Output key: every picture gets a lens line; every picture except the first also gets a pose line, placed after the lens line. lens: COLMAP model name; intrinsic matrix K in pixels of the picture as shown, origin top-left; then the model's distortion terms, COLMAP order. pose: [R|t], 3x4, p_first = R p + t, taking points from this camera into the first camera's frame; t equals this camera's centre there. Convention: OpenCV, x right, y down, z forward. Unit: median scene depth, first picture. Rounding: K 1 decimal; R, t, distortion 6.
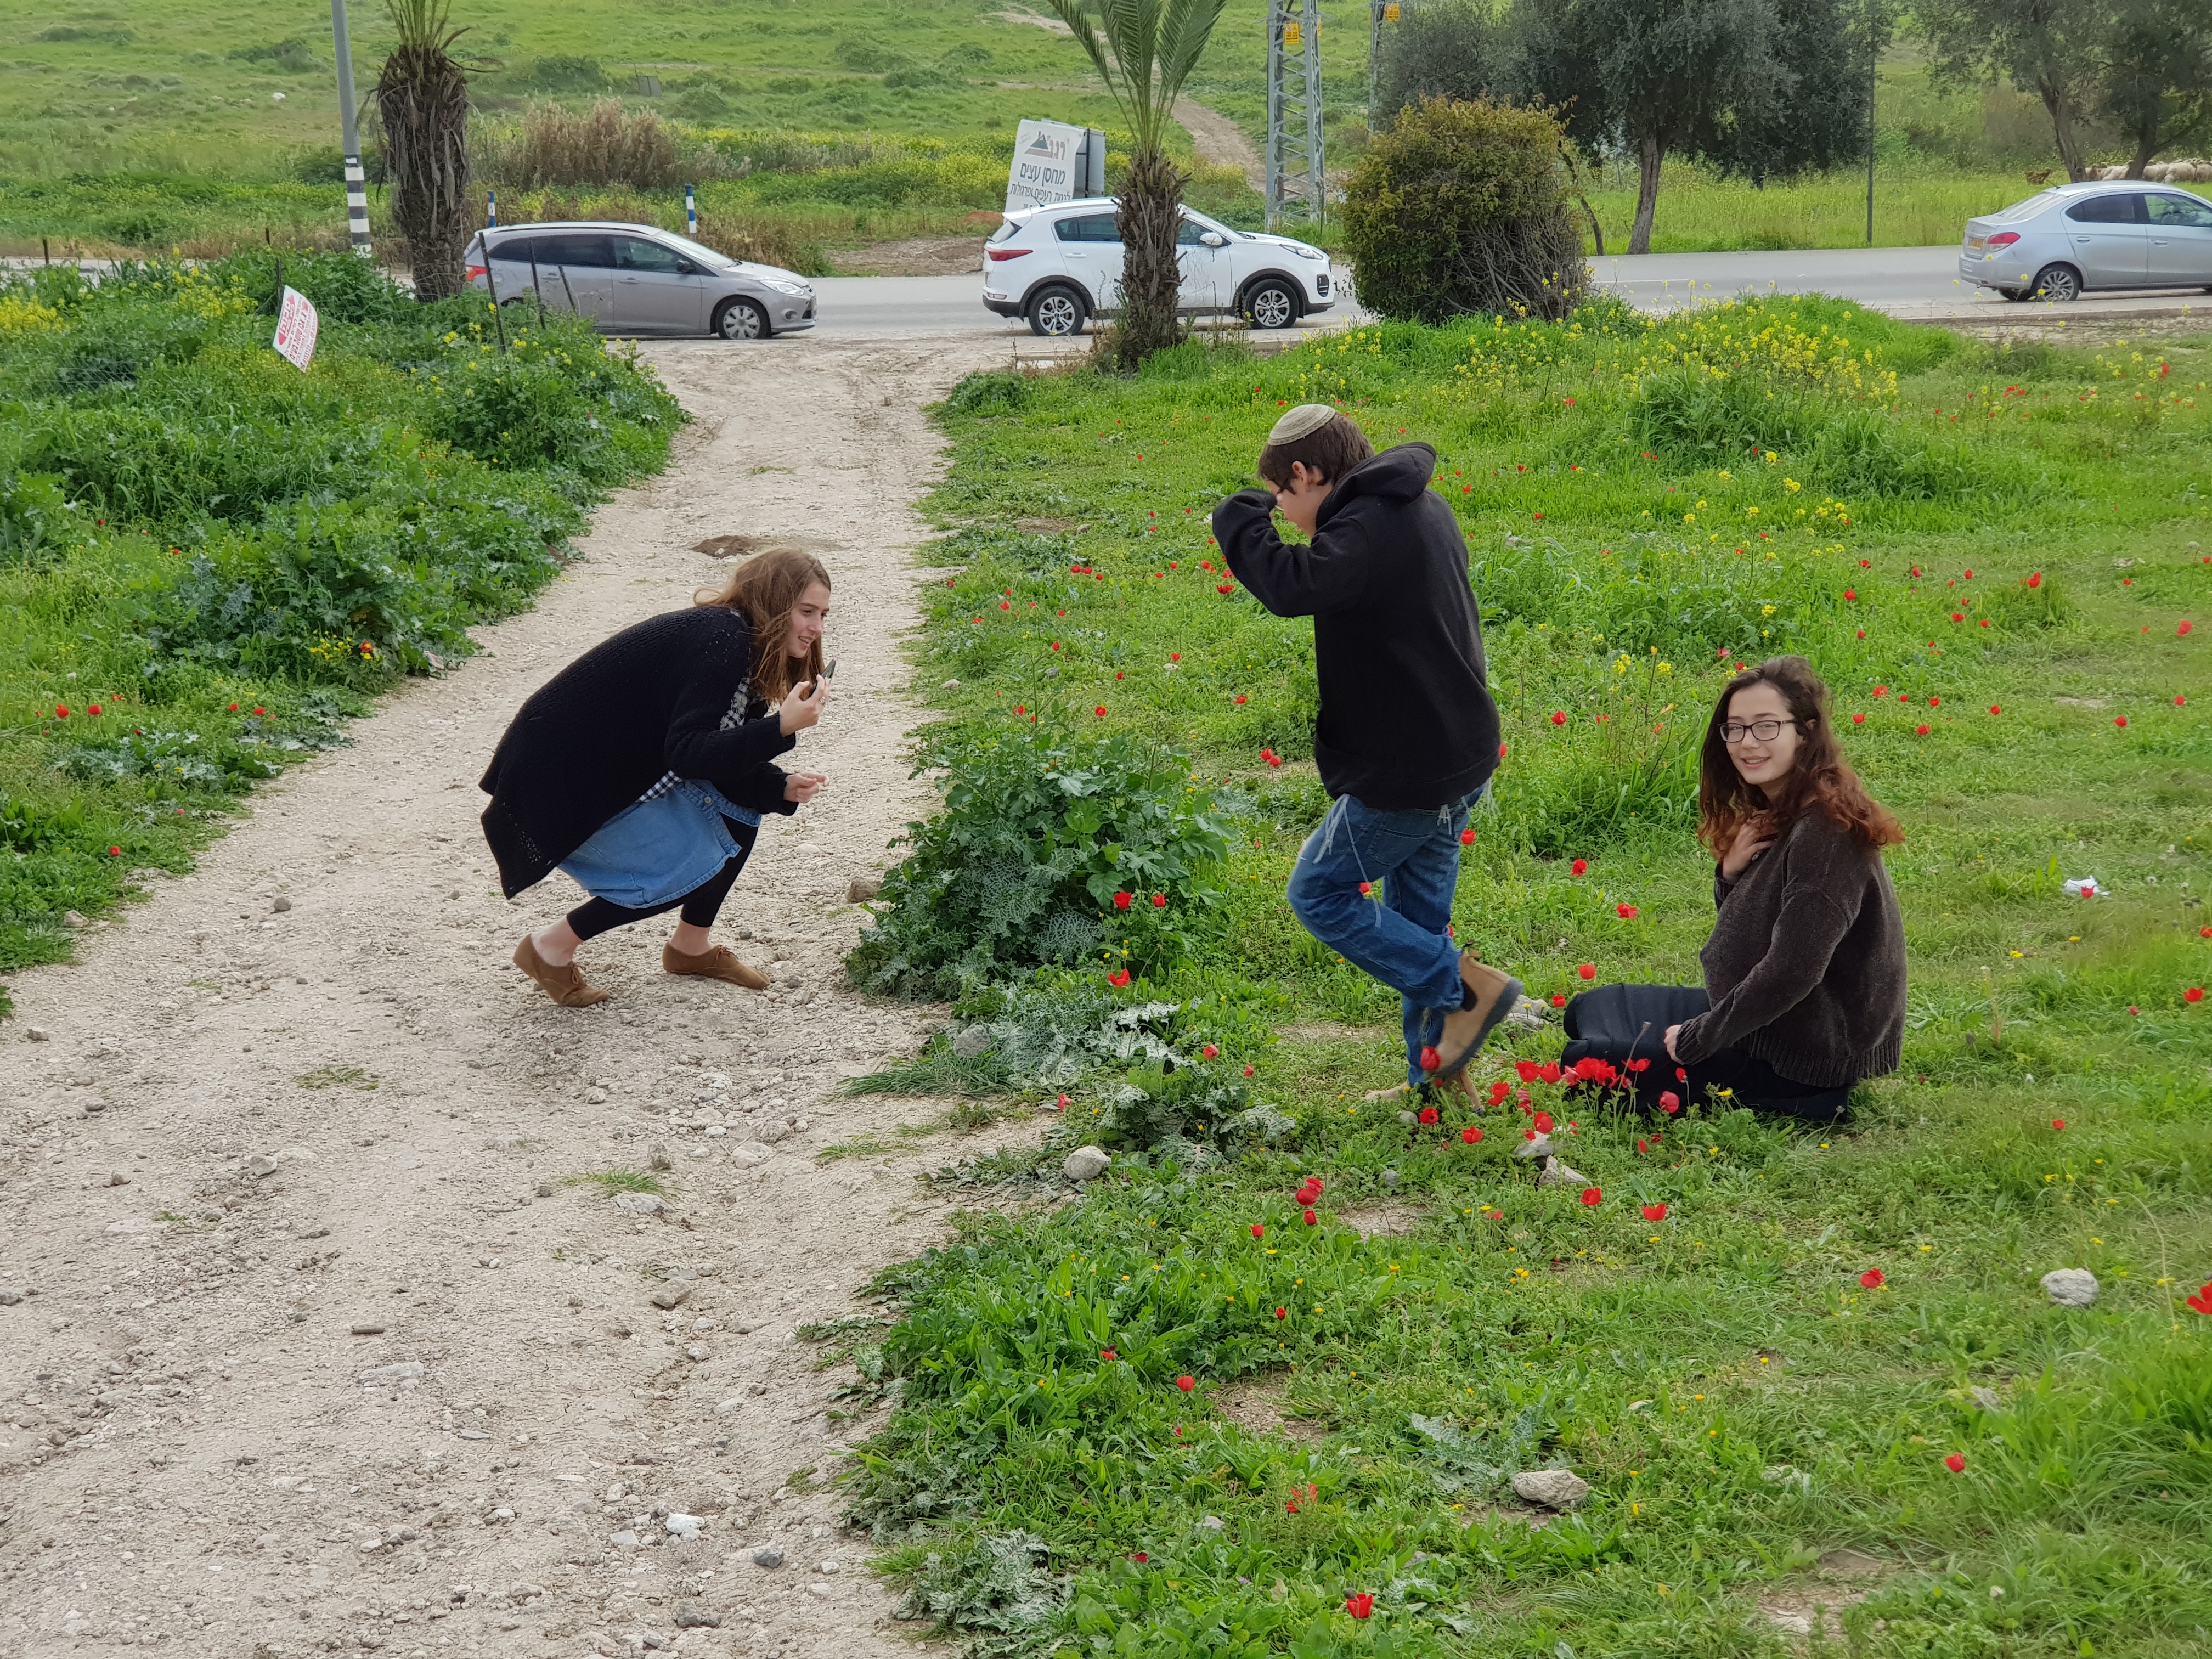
lens RADIAL K [[3272.6, 0, 1130.0], [0, 3272.6, 912.2], [0, 0, 1]] dist [0.098590, -0.119455]
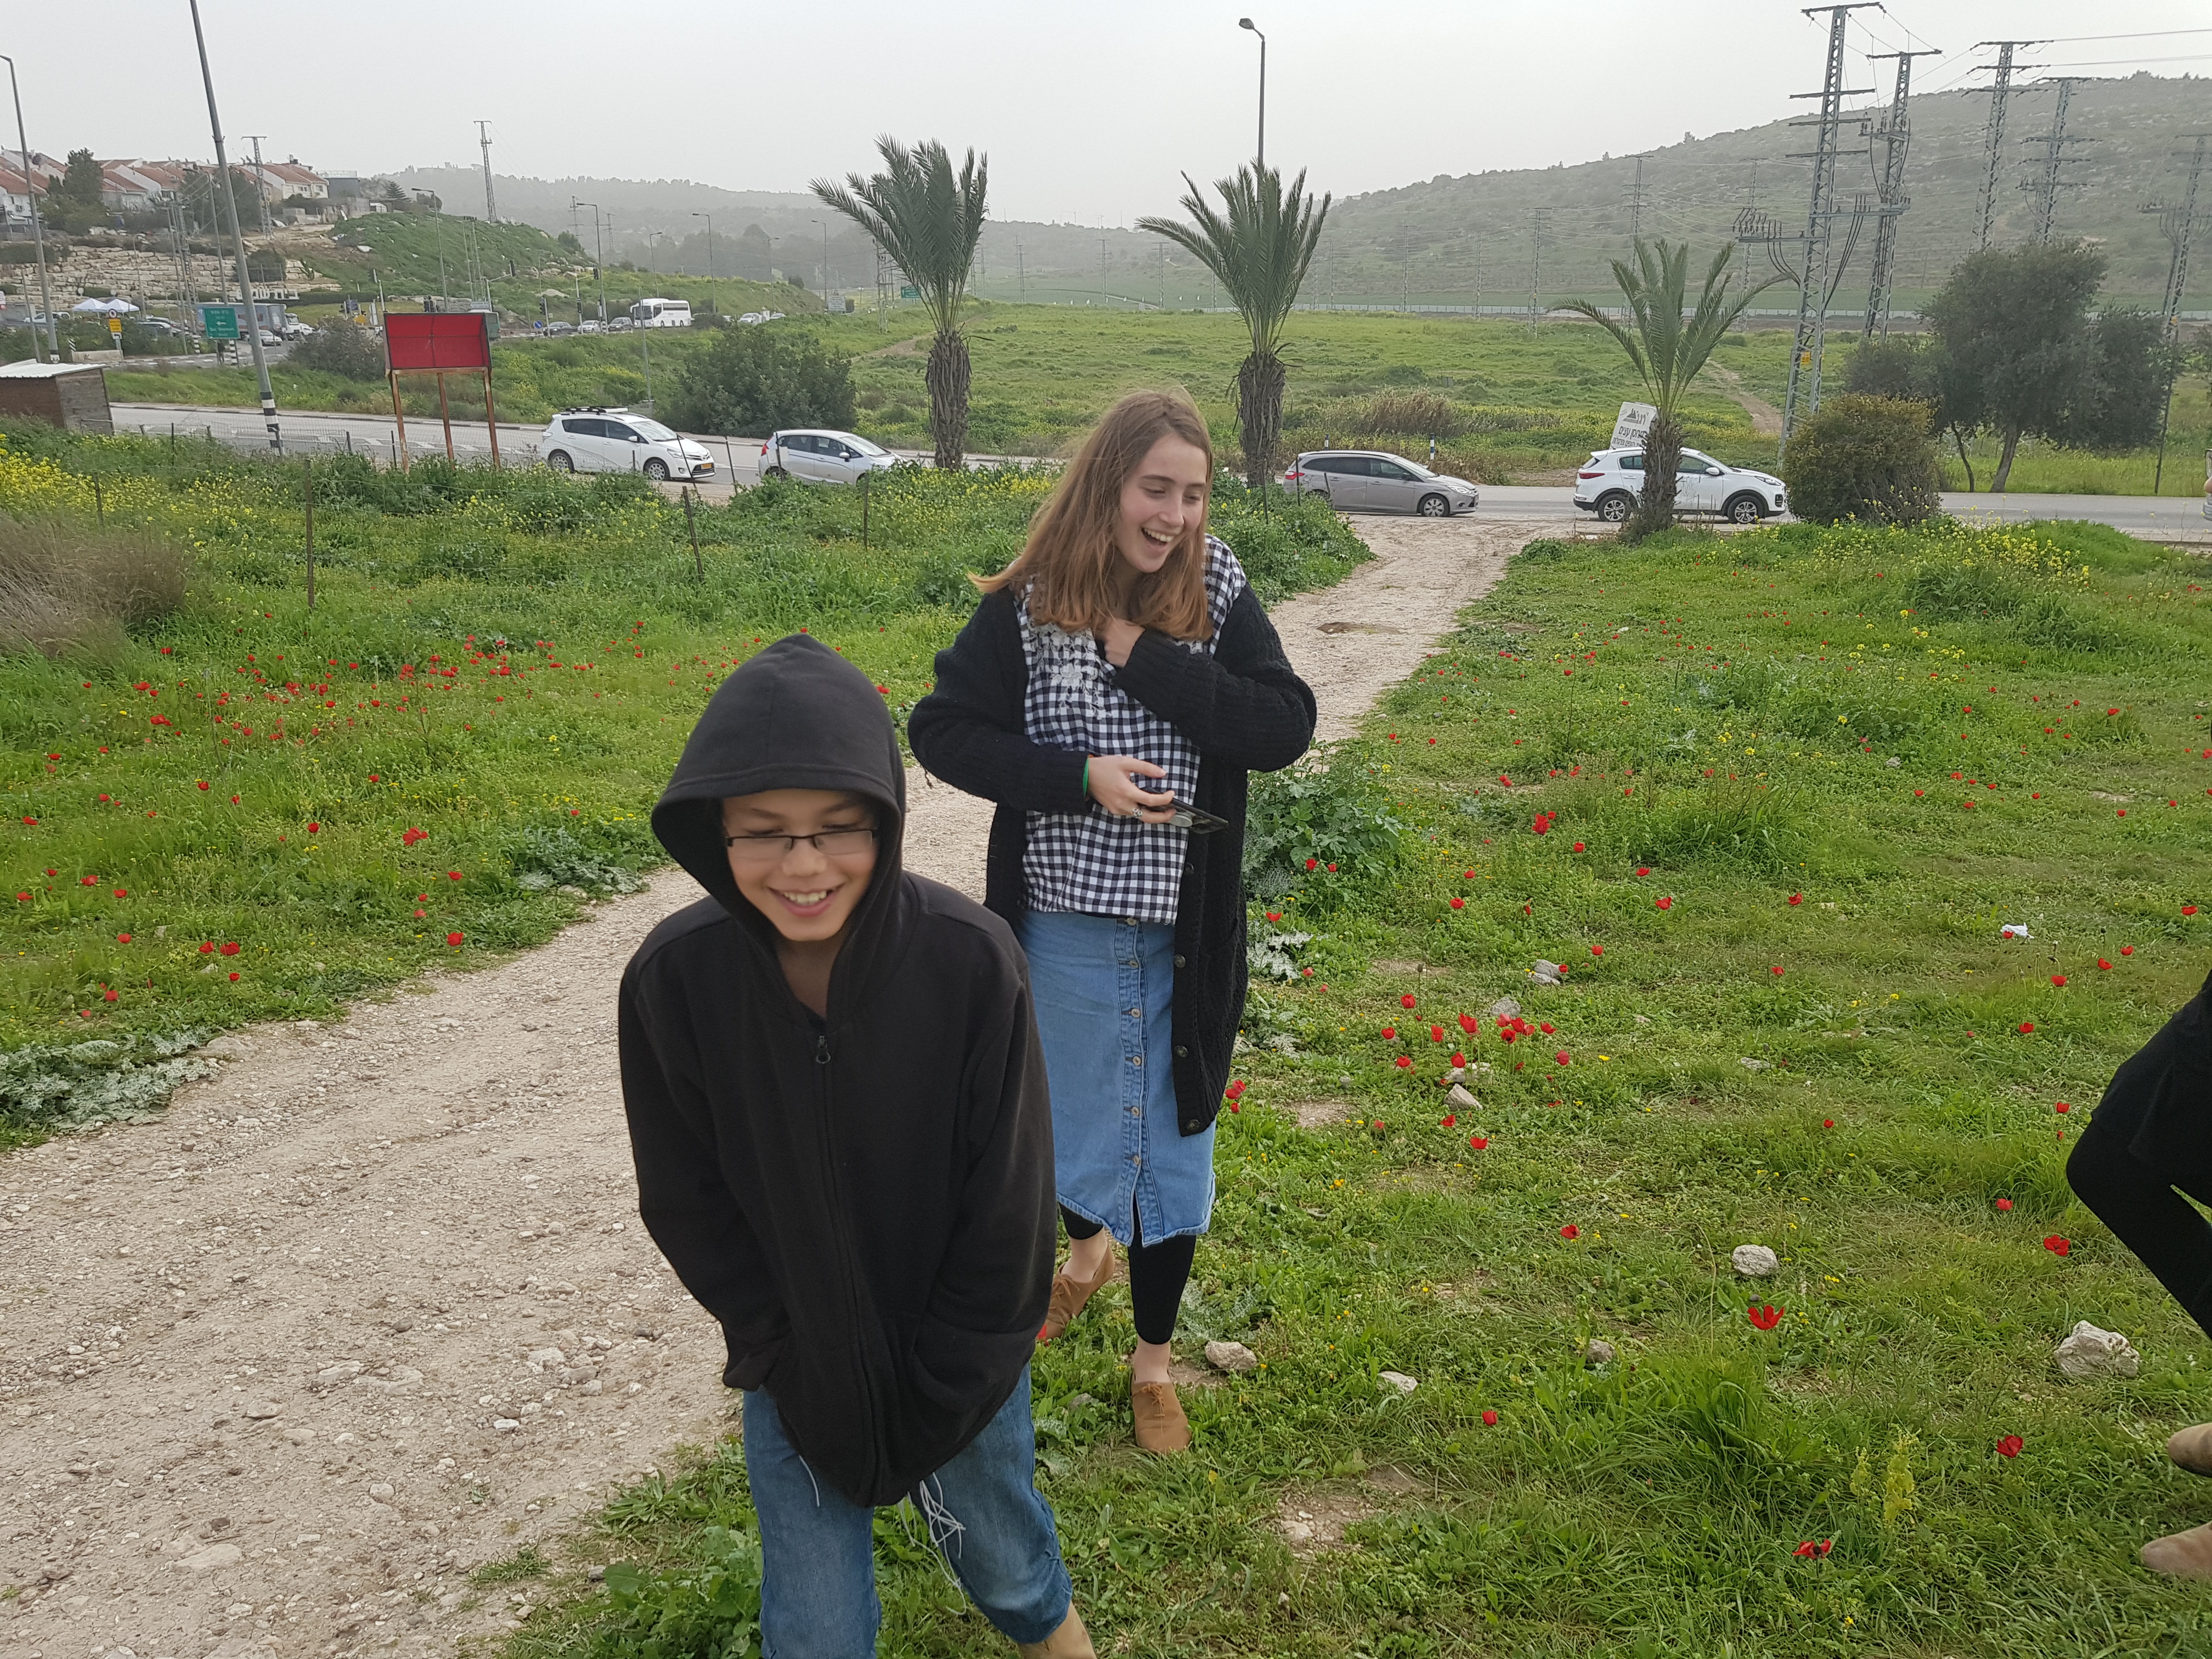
lens RADIAL K [[1707.6, 0, 1105.3], [0, 1707.6, 840.8], [0, 0, 1]] dist [0.075354, -0.125053]
pose [[0.942582, 0.111045, -0.314974, 0.047401], [-0.106317, 0.993810, 0.032211, -0.009123], [0.316602, 0.003126, 0.948553, 0.053483]]
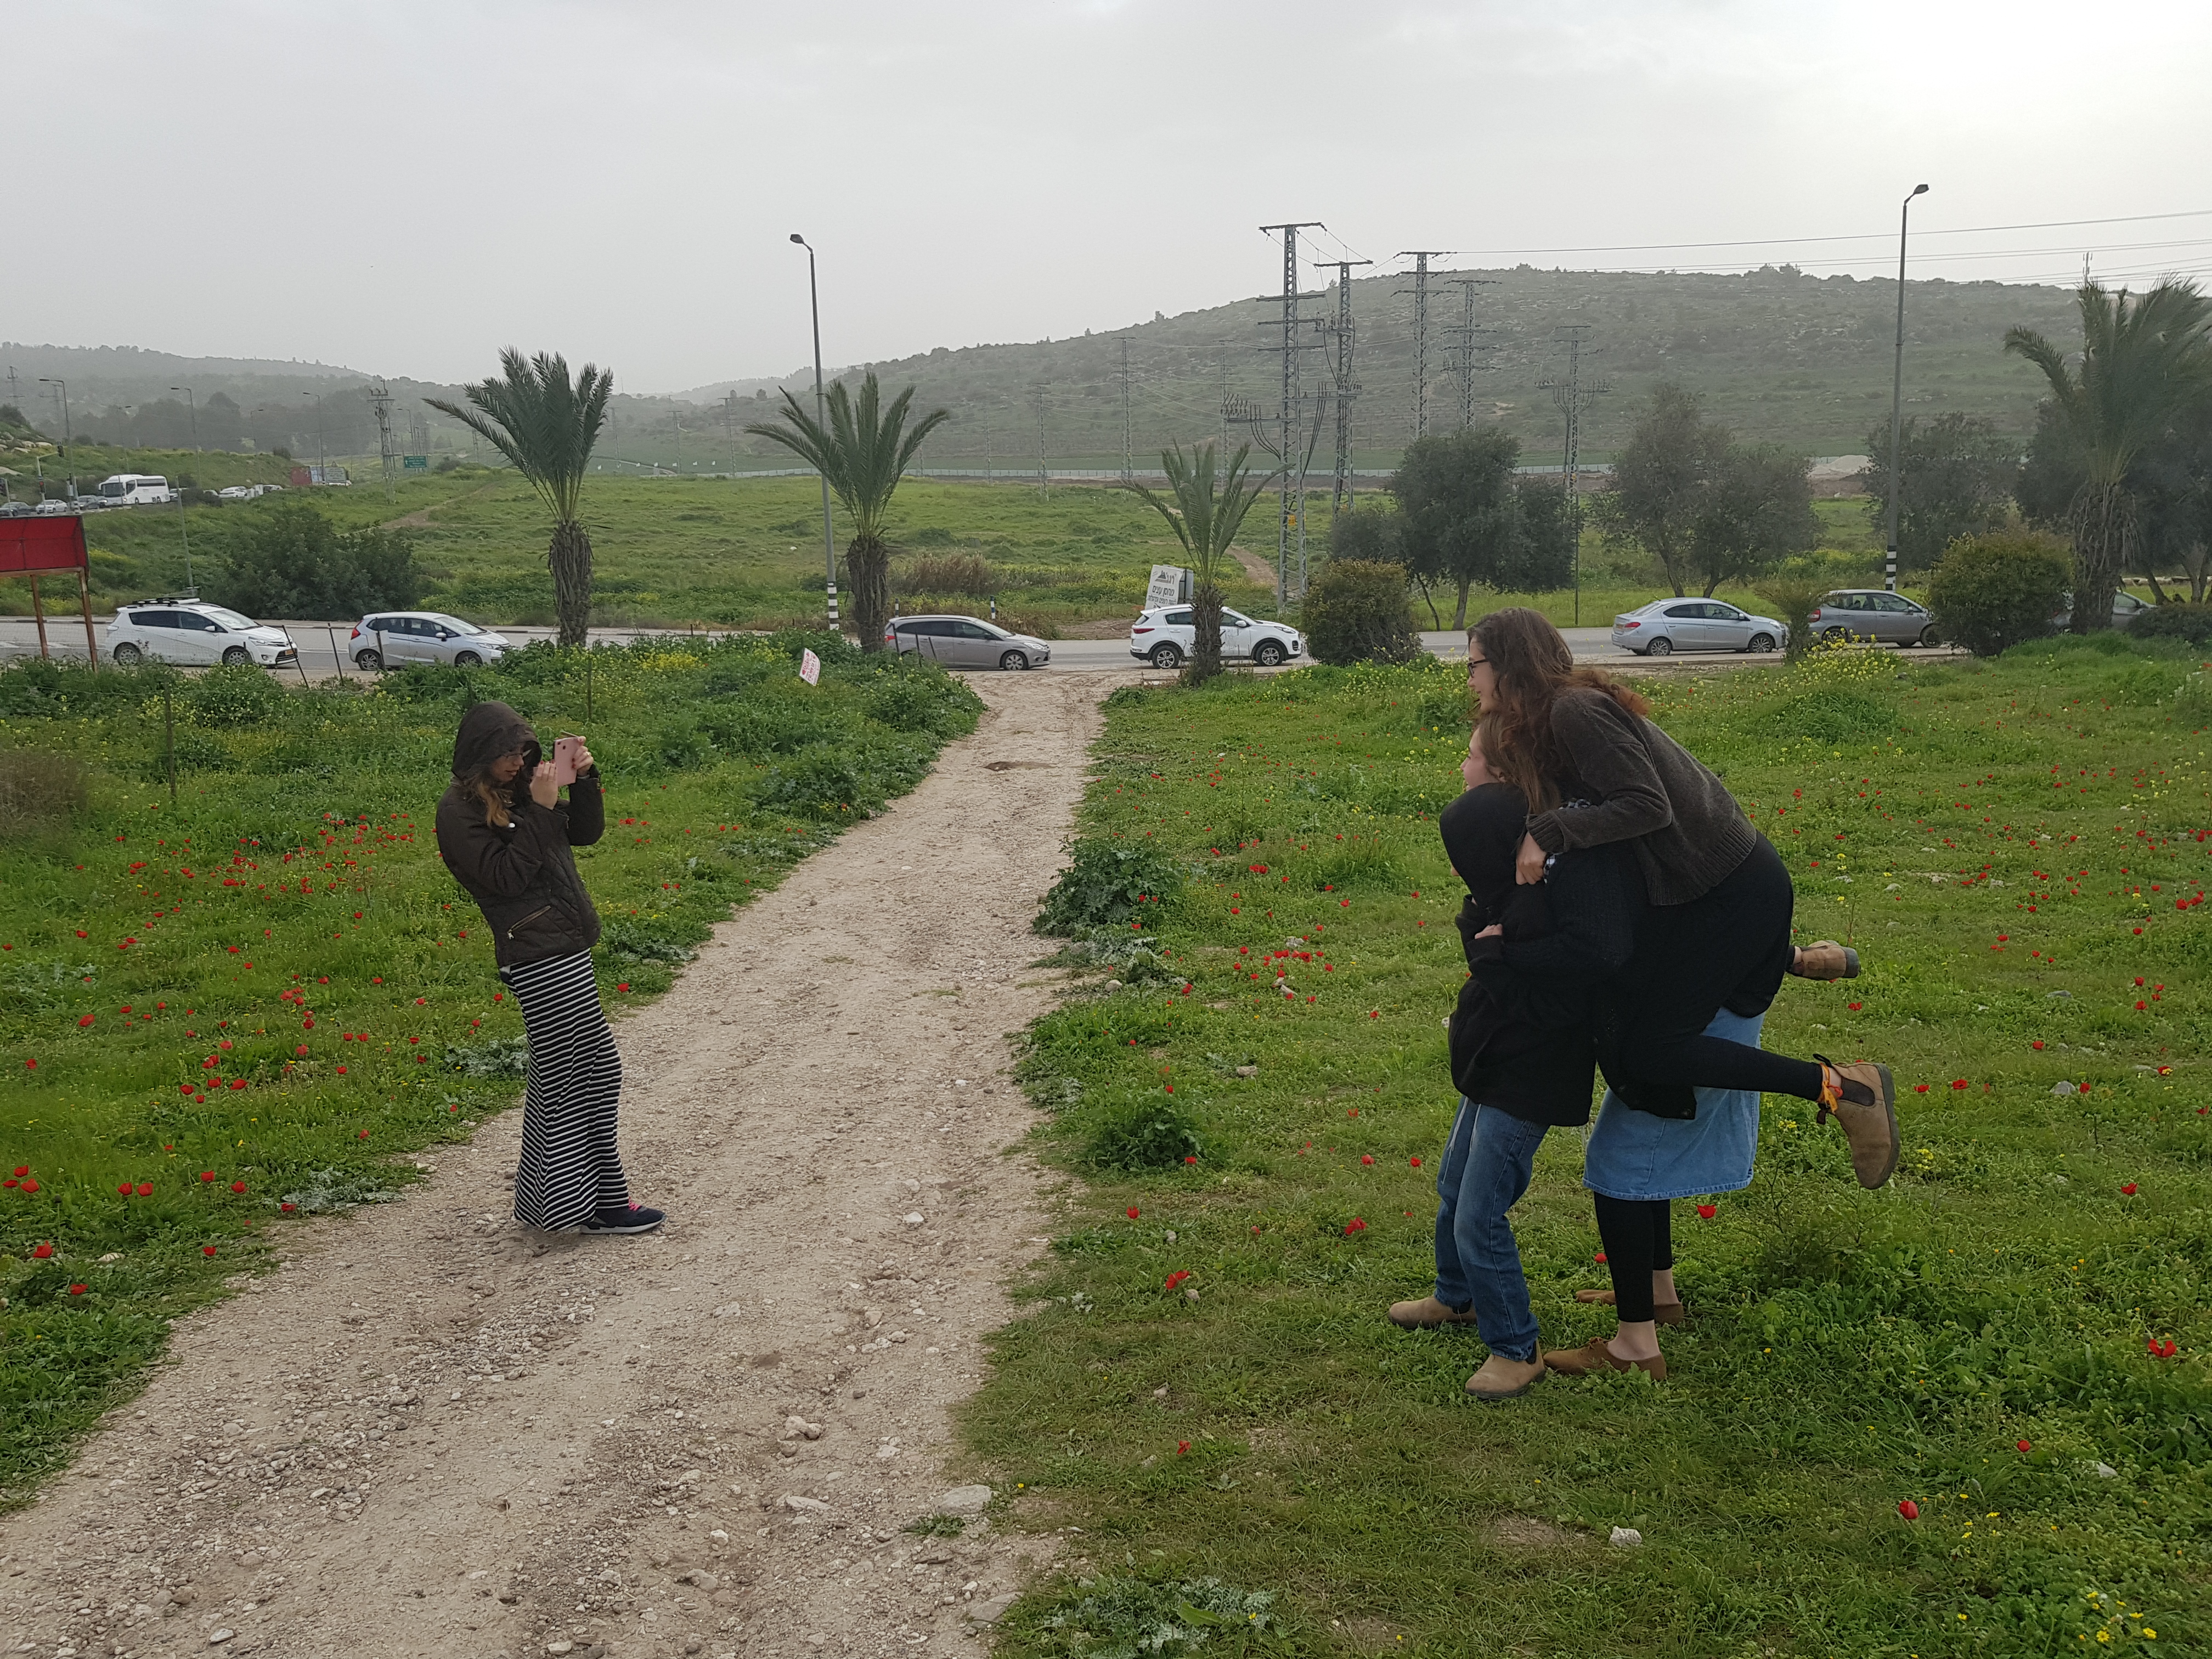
lens RADIAL K [[1702.8, 0, 1115.3], [0, 1702.8, 832.0], [0, 0, 1]] dist [0.083657, -0.149957]
pose [[0.998189, 0.011262, -0.059092, 0.016363], [-0.015732, 0.997005, -0.075723, 0.013041], [0.058062, 0.076515, 0.995376, -0.095703]]
